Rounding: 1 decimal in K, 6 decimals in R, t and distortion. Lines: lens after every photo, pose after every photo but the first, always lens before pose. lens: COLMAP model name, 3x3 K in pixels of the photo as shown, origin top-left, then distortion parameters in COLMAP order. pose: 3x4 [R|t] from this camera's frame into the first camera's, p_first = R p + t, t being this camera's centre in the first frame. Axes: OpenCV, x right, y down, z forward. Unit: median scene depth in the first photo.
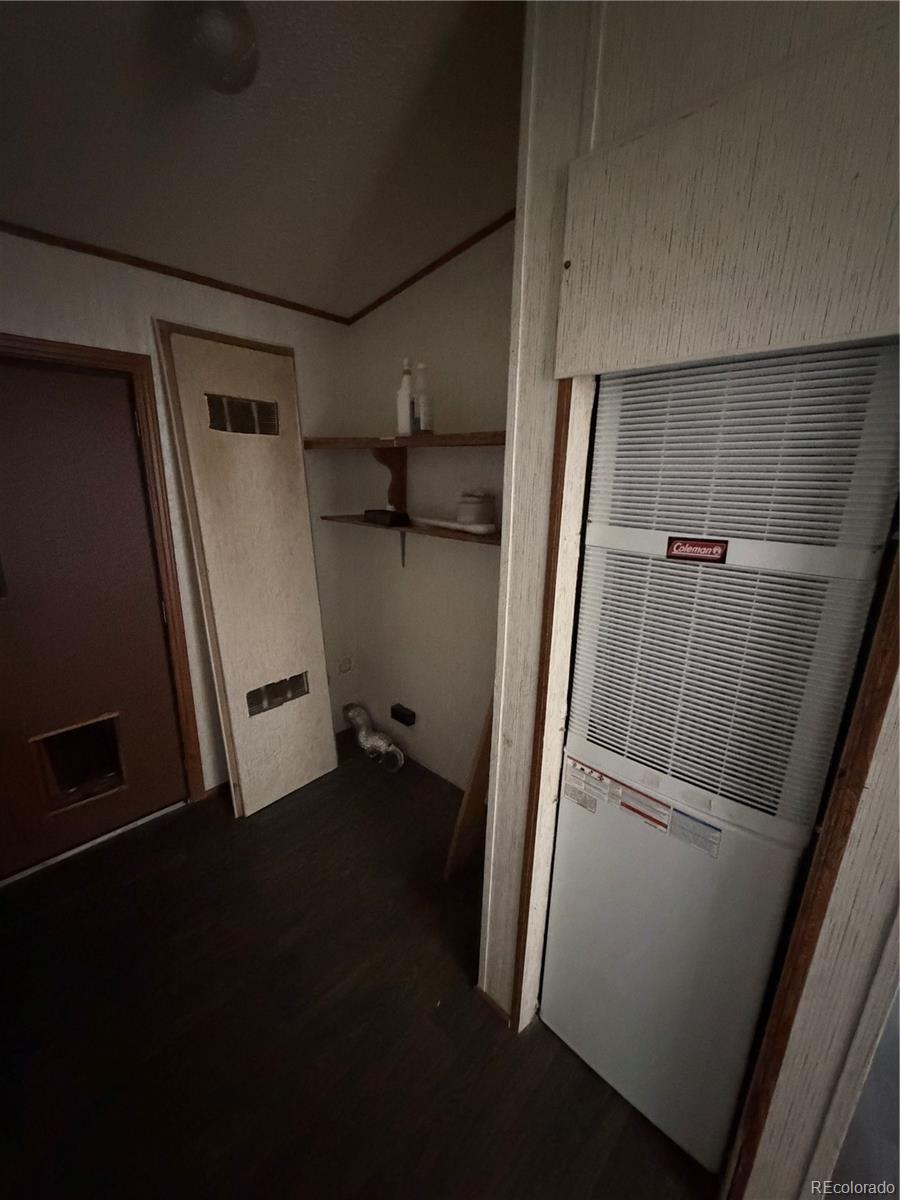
lens RADIAL K [[477.2, 0, 449.0], [0, 477.2, 598.2], [0, 0, 1]] dist [-0.002182, 0.000574]
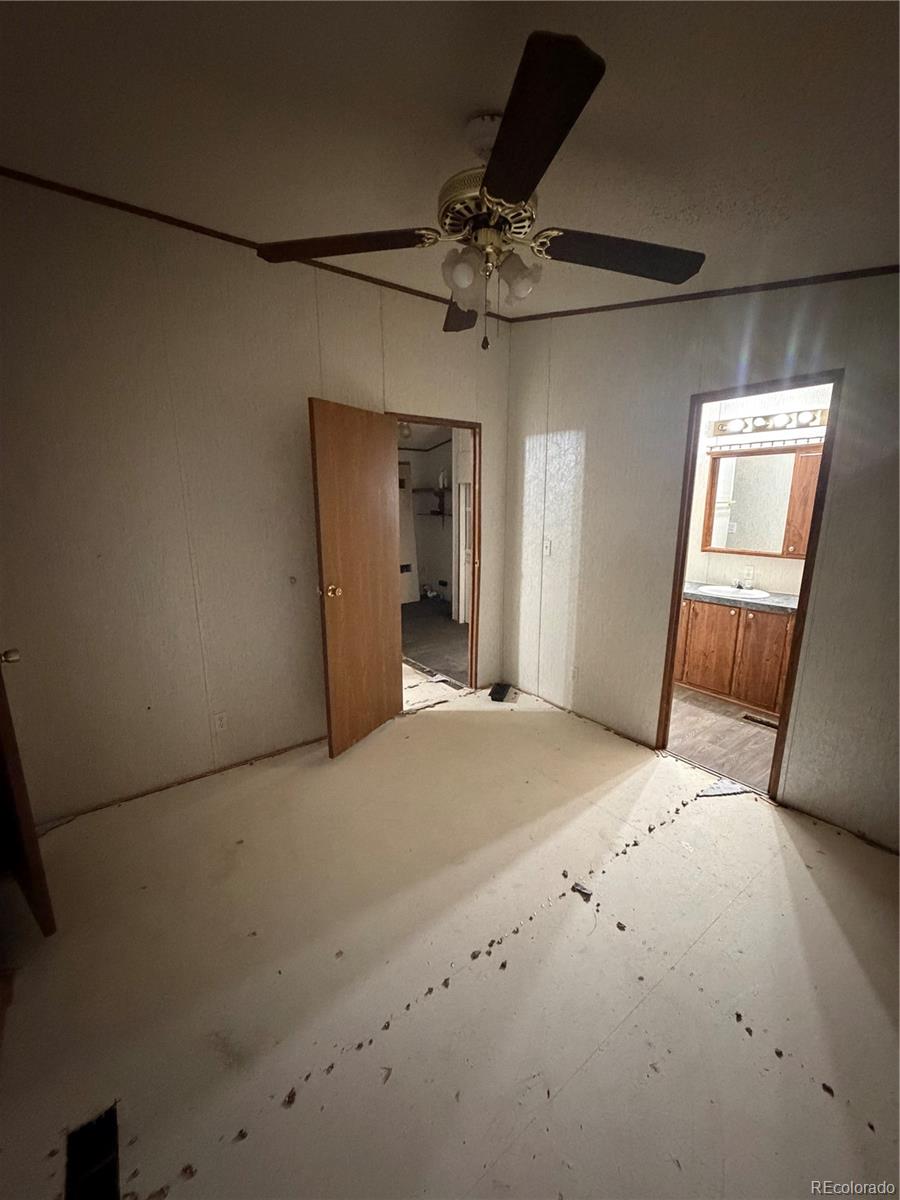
lens RADIAL K [[477.2, 0, 449.0], [0, 477.2, 598.2], [0, 0, 1]] dist [-0.002182, 0.000574]
pose [[0.984884, 0.017155, -0.172365, 0.485398], [-0.027126, 0.998081, -0.055658, 0.547819], [0.171080, 0.059492, 0.983459, -1.995009]]
